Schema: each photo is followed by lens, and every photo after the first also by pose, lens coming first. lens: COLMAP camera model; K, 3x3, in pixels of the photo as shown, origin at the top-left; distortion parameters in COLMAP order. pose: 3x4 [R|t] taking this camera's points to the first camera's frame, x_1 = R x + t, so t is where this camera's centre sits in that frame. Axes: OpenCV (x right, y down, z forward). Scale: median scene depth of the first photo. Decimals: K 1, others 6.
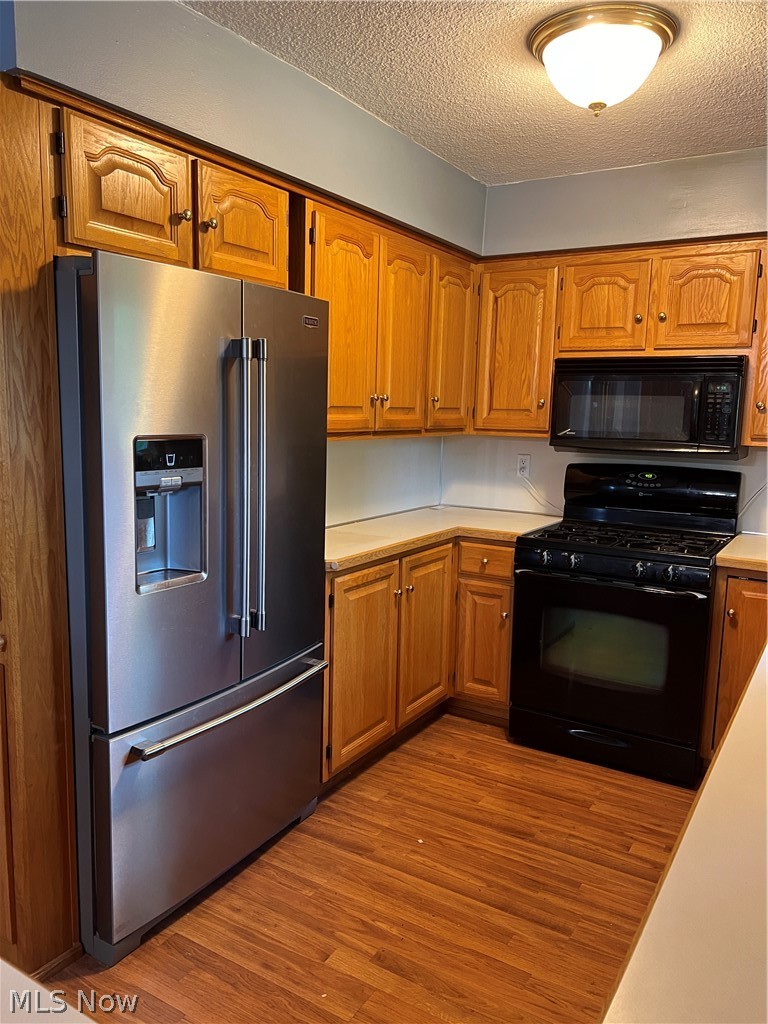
lens RADIAL K [[775.0, 0, 383.1], [0, 775.0, 520.9], [0, 0, 1]] dist [0.069763, -0.069116]
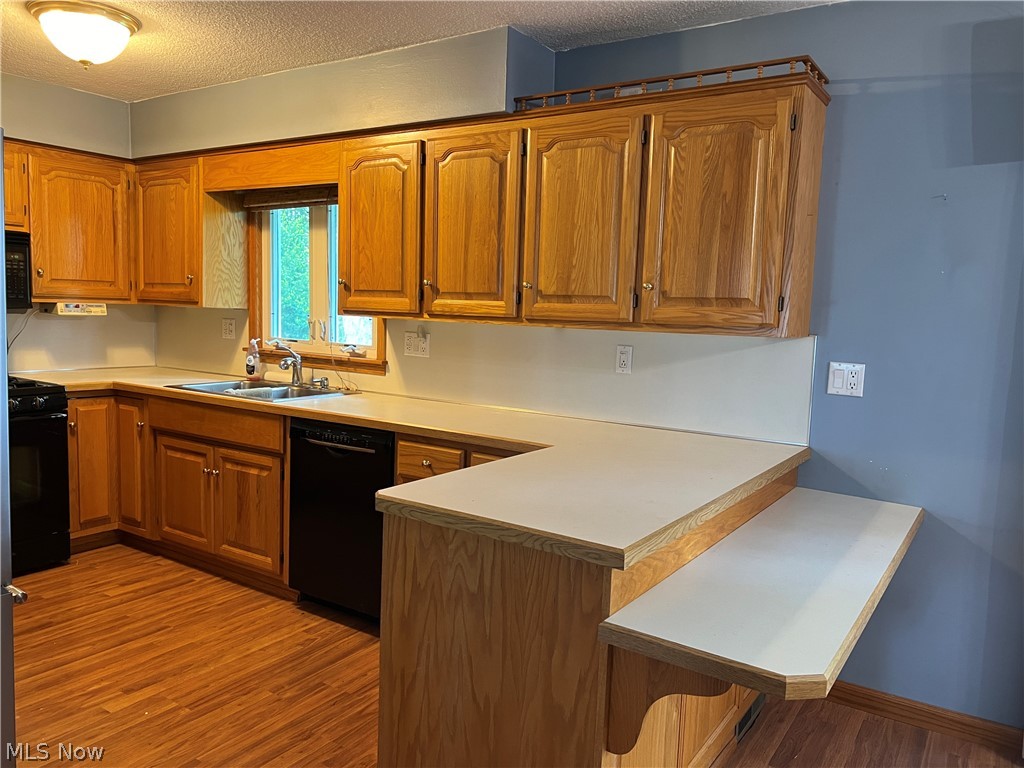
lens RADIAL K [[775.0, 0, 514.2], [0, 775.0, 386.6], [0, 0, 1]] dist [0.069763, -0.069116]
pose [[0.034675, -0.126670, 0.991339, -0.785979], [0.118454, 0.985464, 0.121776, -0.020665], [-0.992354, 0.113206, 0.049176, 0.149005]]
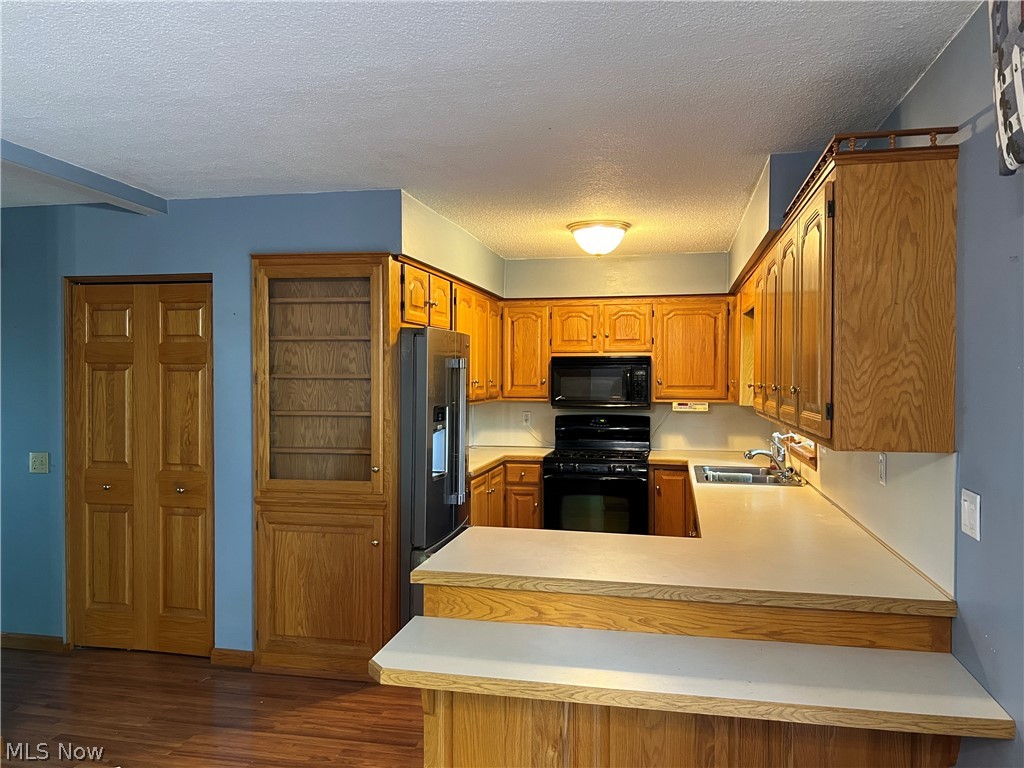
lens RADIAL K [[775.0, 0, 508.9], [0, 775.0, 398.4], [0, 0, 1]] dist [0.069763, -0.069116]
pose [[0.941445, -0.032619, 0.335585, -0.485875], [0.070542, 0.992337, -0.101441, 0.060578], [-0.329705, 0.119174, 0.936532, -0.634740]]
